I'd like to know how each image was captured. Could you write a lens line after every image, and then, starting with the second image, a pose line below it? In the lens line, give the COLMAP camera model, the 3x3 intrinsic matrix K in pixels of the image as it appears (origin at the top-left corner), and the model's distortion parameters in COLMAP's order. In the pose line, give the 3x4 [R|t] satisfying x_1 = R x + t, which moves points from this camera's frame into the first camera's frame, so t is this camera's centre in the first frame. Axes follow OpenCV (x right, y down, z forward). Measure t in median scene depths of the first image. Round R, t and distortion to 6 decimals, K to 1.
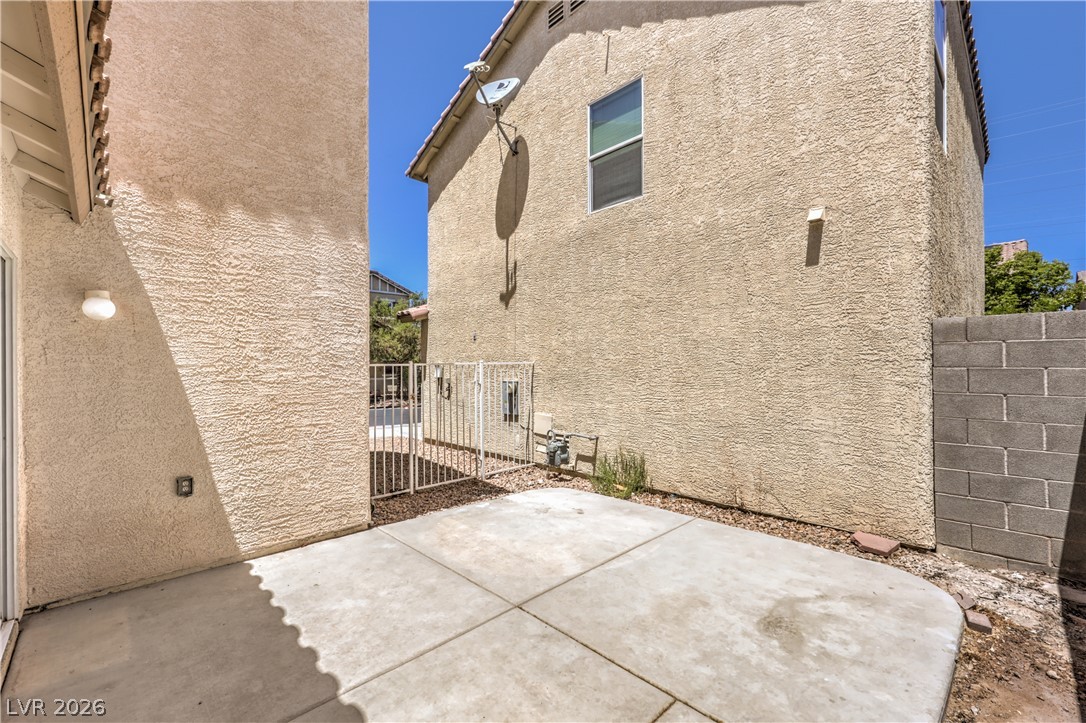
lens RADIAL K [[451.8, 0, 543.6], [0, 451.8, 362.1], [0, 0, 1]] dist [-0.001494, 0.000386]
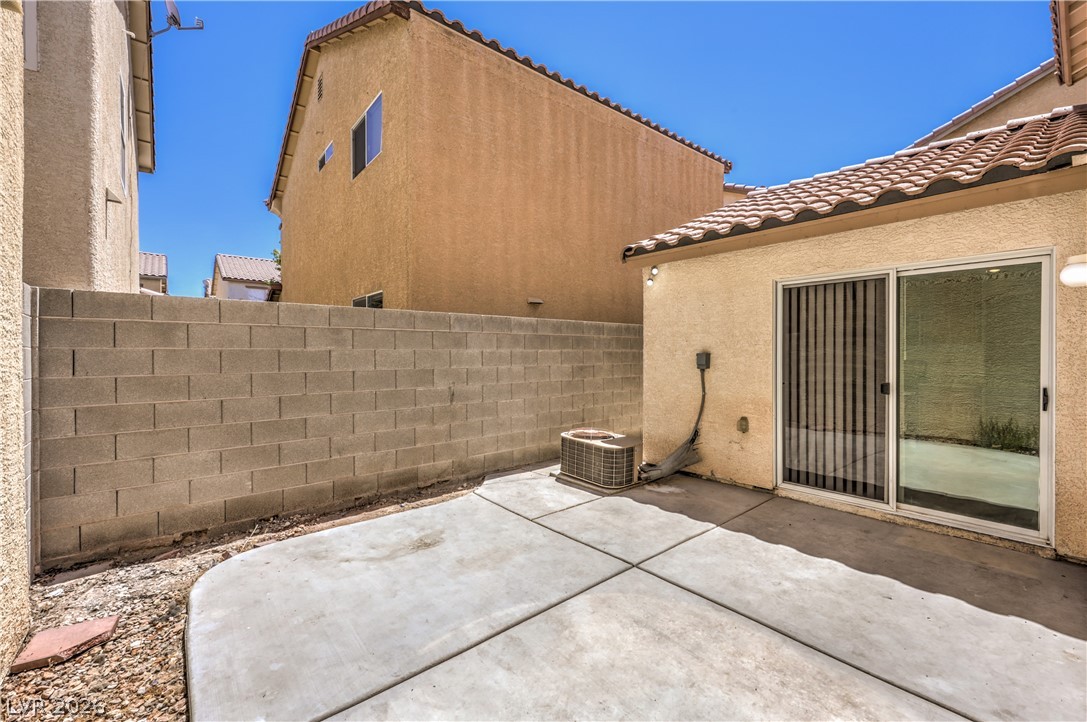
lens RADIAL K [[452.2, 0, 542.3], [0, 452.2, 357.2], [0, 0, 1]] dist [-0.001494, 0.000386]
pose [[-0.997749, 0.012994, 0.065792, 0.083326], [0.013314, 0.999902, 0.004418, 0.041458], [-0.065728, 0.005284, -0.997824, 2.146939]]
